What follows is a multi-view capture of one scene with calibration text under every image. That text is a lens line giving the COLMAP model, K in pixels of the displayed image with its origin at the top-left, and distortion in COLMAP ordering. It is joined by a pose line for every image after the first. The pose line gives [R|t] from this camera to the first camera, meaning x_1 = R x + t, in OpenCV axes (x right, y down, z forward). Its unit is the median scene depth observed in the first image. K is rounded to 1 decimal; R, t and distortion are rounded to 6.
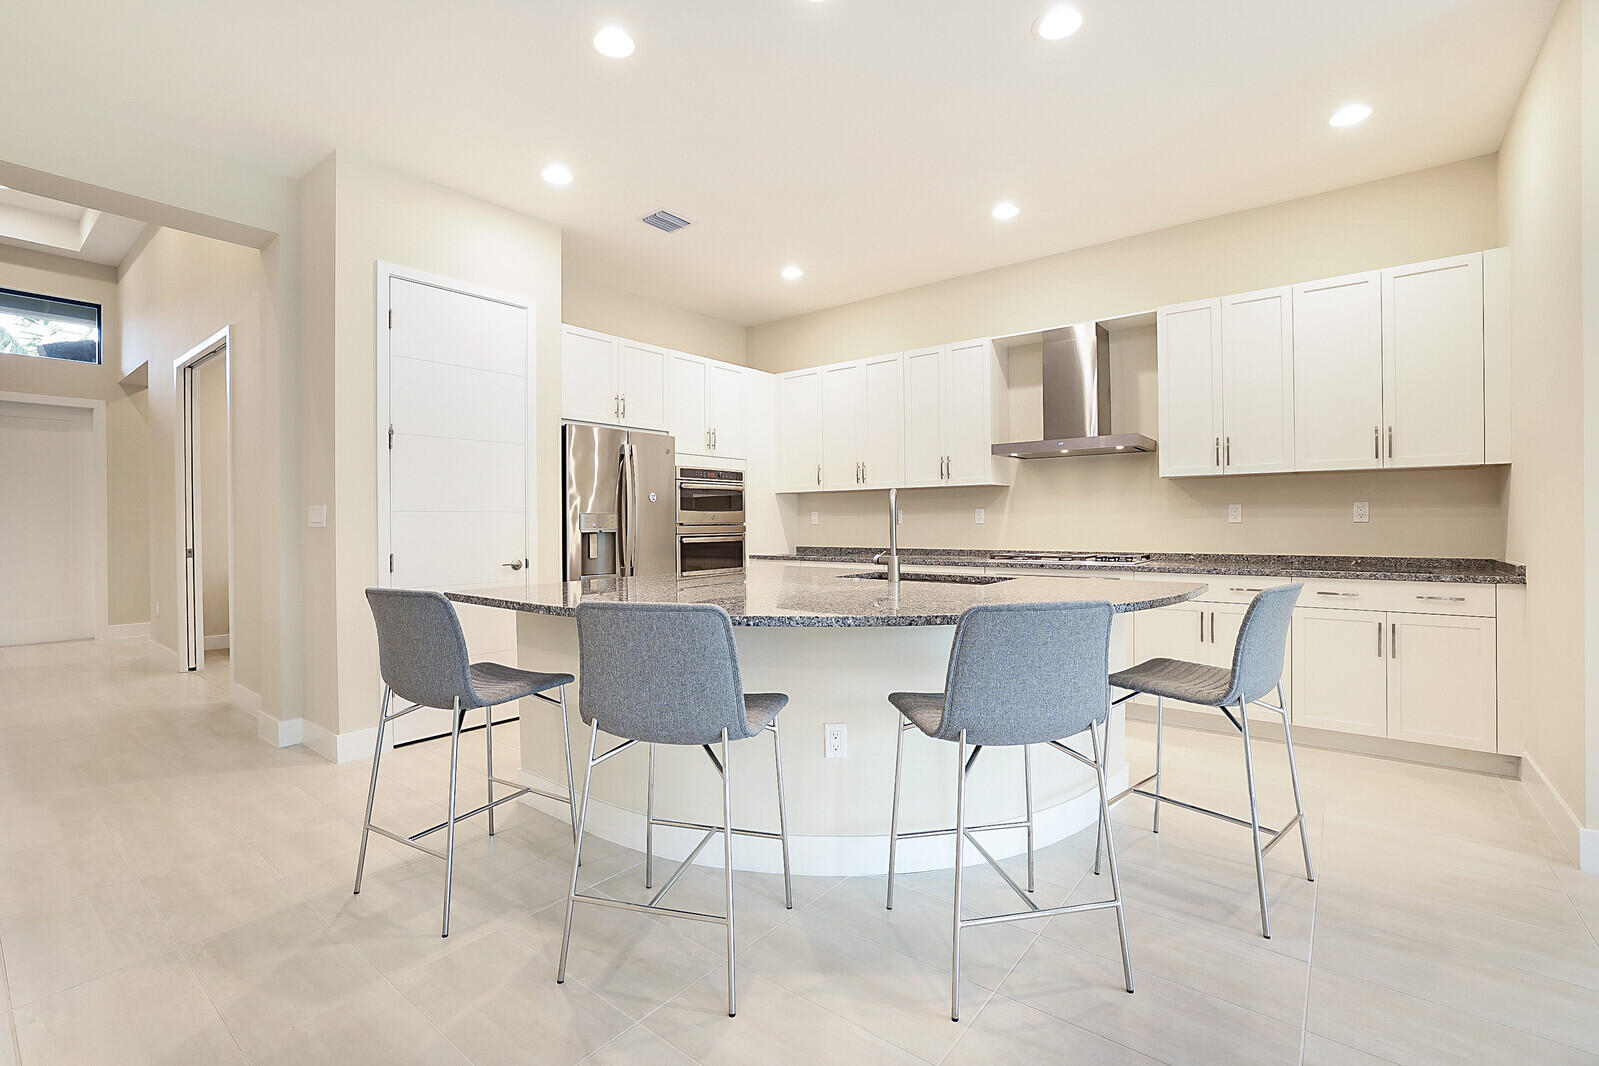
lens RADIAL K [[703.1, 0, 804.5], [0, 703.1, 520.5], [0, 0, 1]] dist [-0.014014, 0.000072]
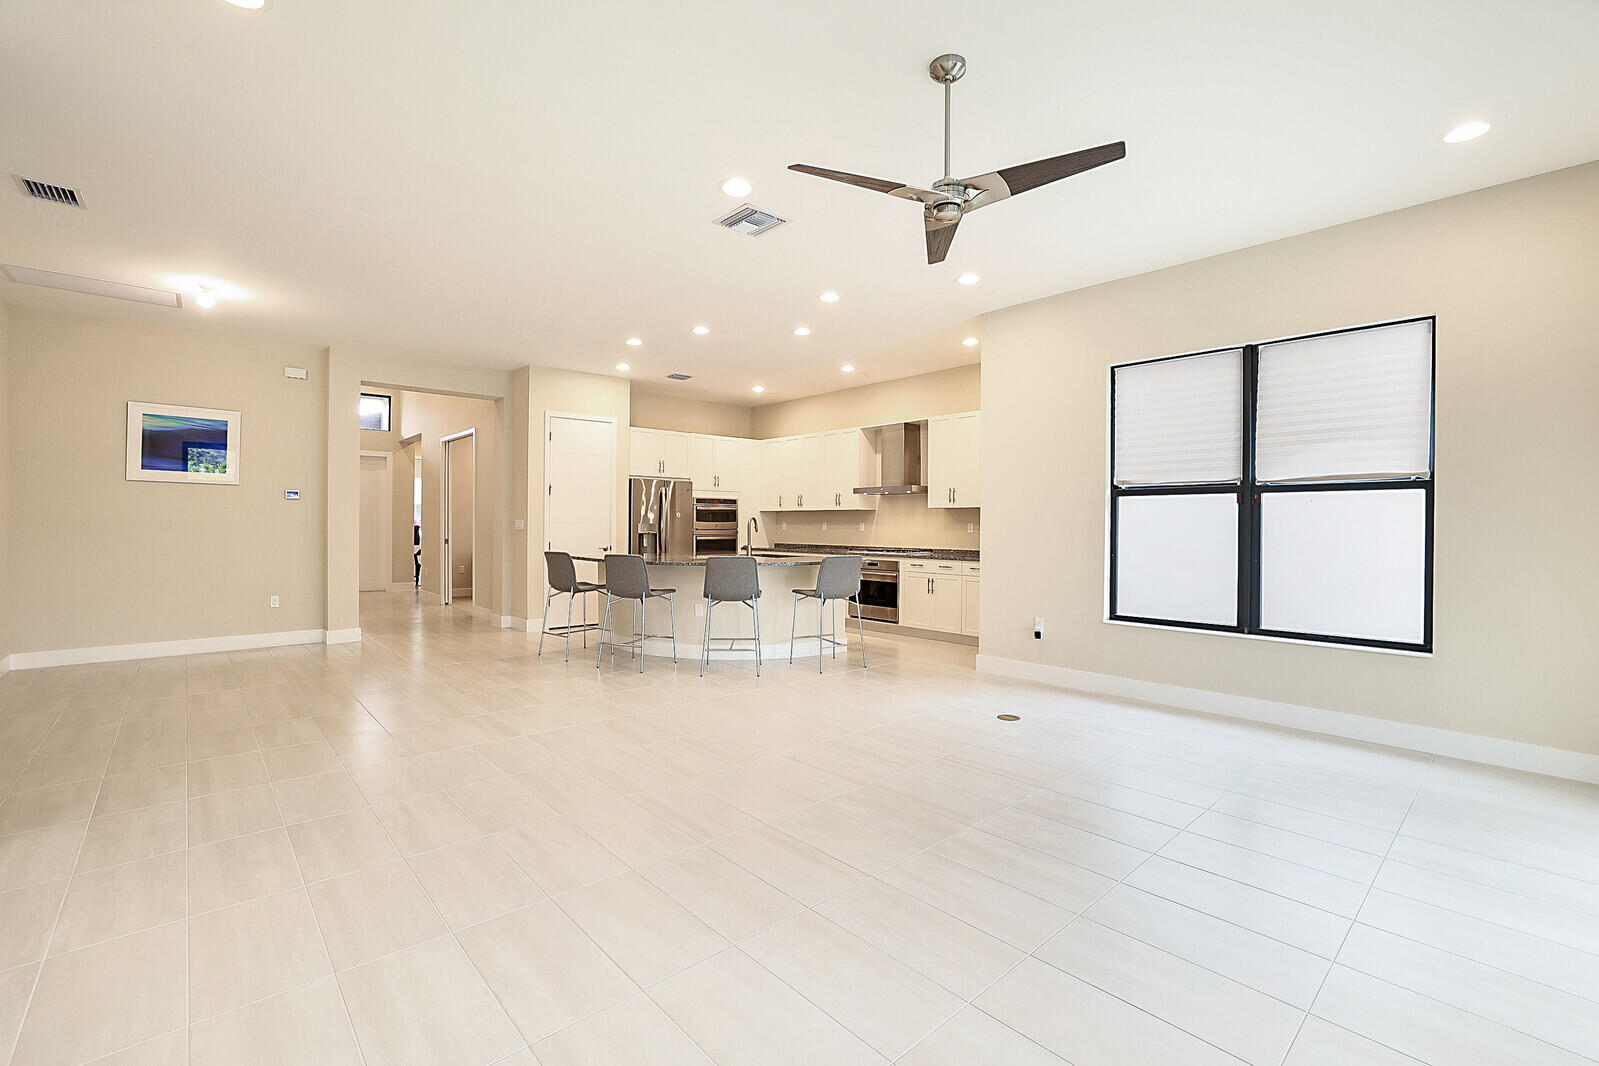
lens RADIAL K [[691.1, 0, 804.9], [0, 691.1, 527.9], [0, 0, 1]] dist [-0.013623, 0.000473]
pose [[0.985700, 0.013172, -0.167993, 0.418578], [-0.012109, 0.999900, 0.007350, -0.015345], [0.168073, -0.005211, 0.985761, -0.746409]]
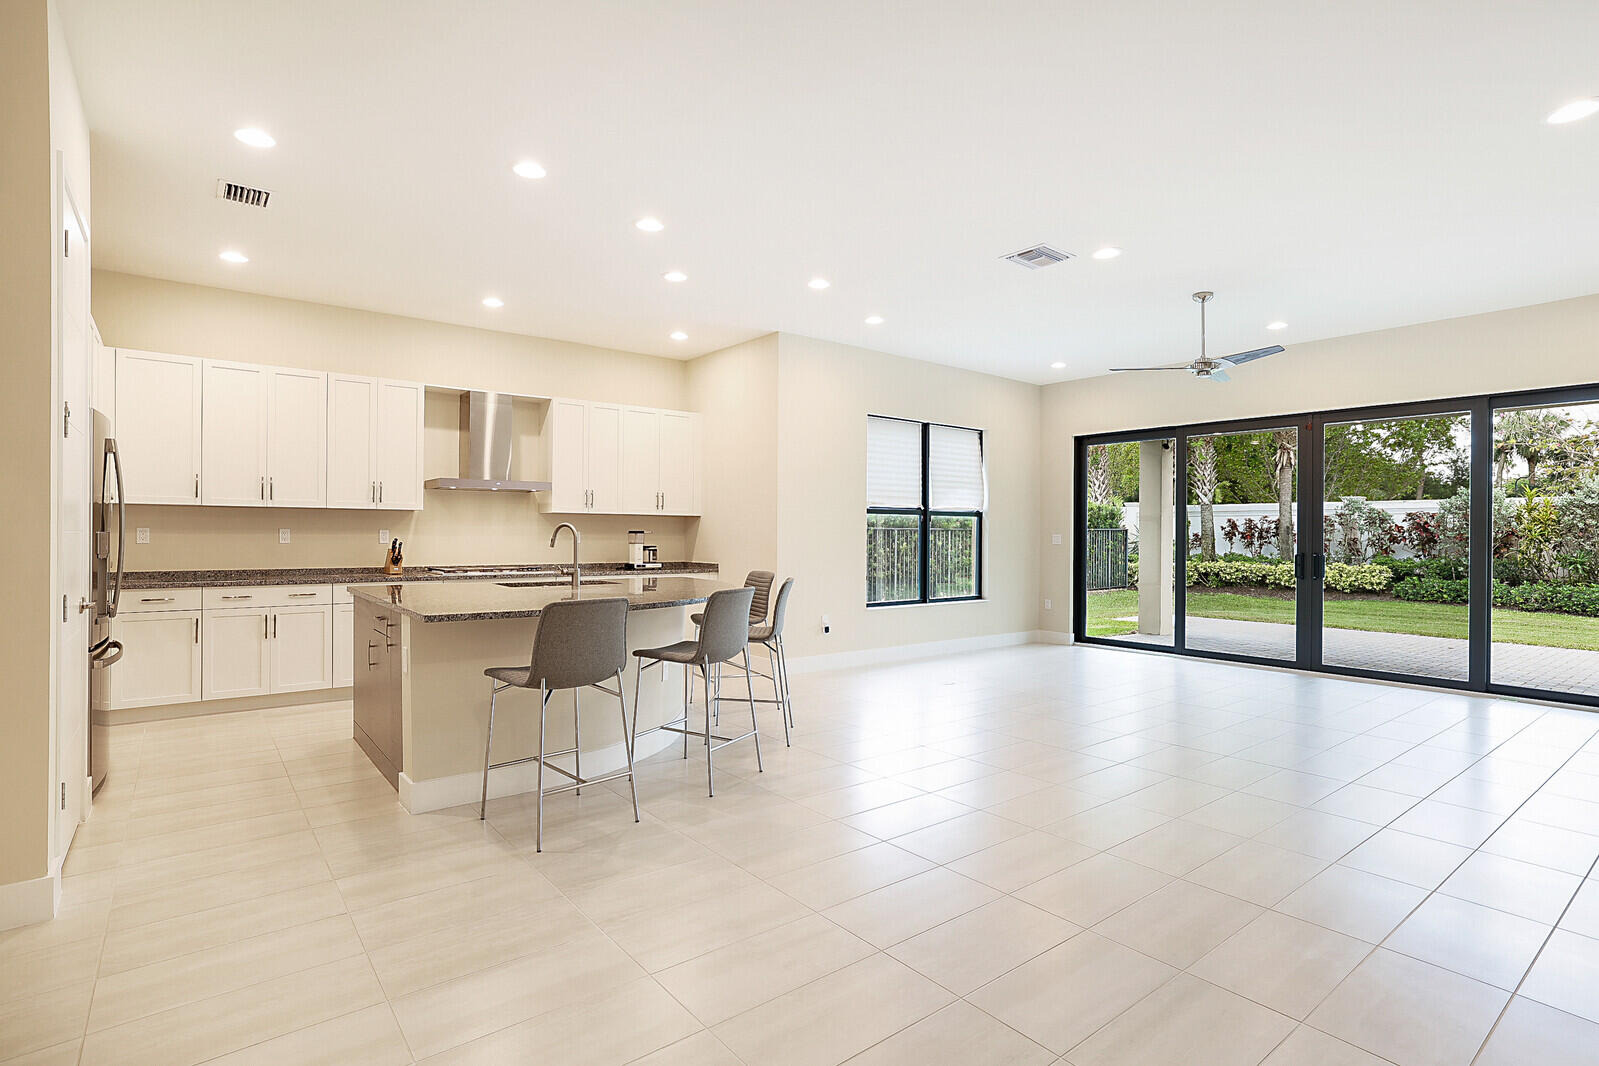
lens RADIAL K [[781.5, 0, 772.1], [0, 781.5, 538.2], [0, 0, 1]] dist [-0.000101, -0.000224]
pose [[0.258227, 0.001683, 0.966083, -0.811983], [-0.011523, 0.999933, 0.001338, -0.012605], [-0.966016, -0.011477, 0.258229, 0.107979]]
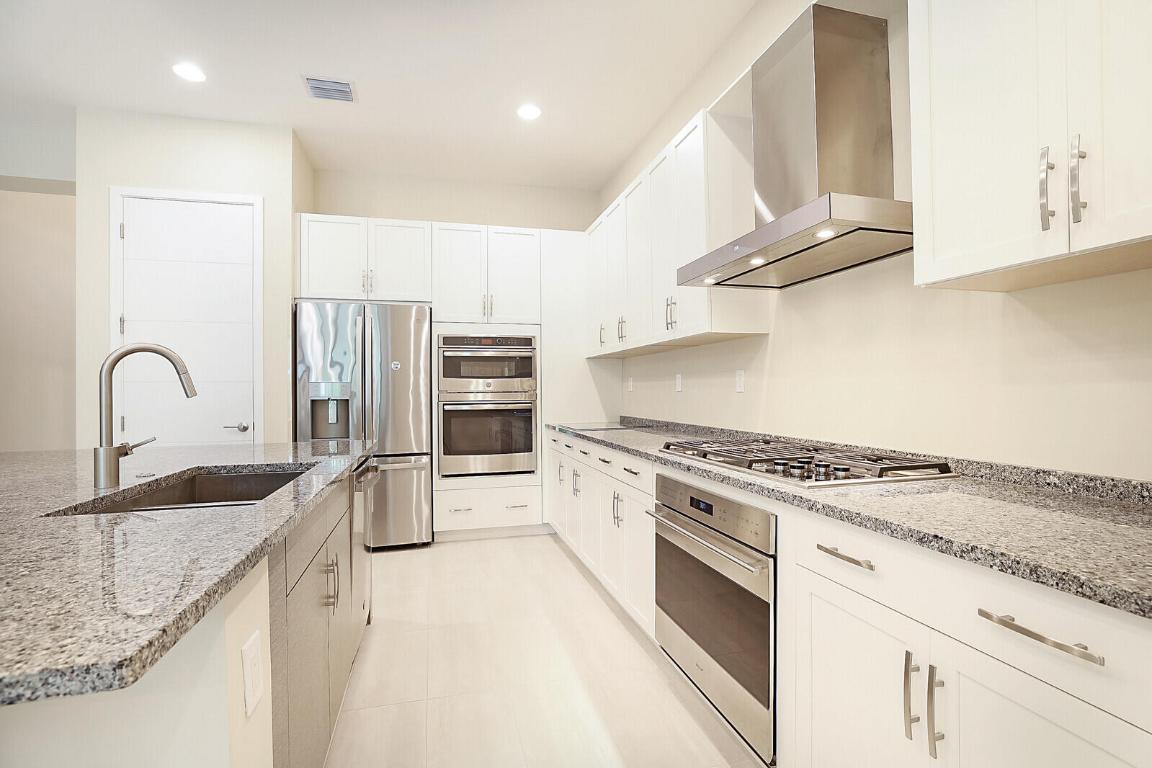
lens RADIAL K [[529.4, 0, 573.5], [0, 529.4, 388.2], [0, 0, 1]] dist [-0.022292, 0.000538]
pose [[0.797846, -0.000239, -0.602861, 0.451009], [0.003939, 0.999981, 0.004816, -0.002803], [0.602848, -0.006217, 0.797832, 0.523068]]
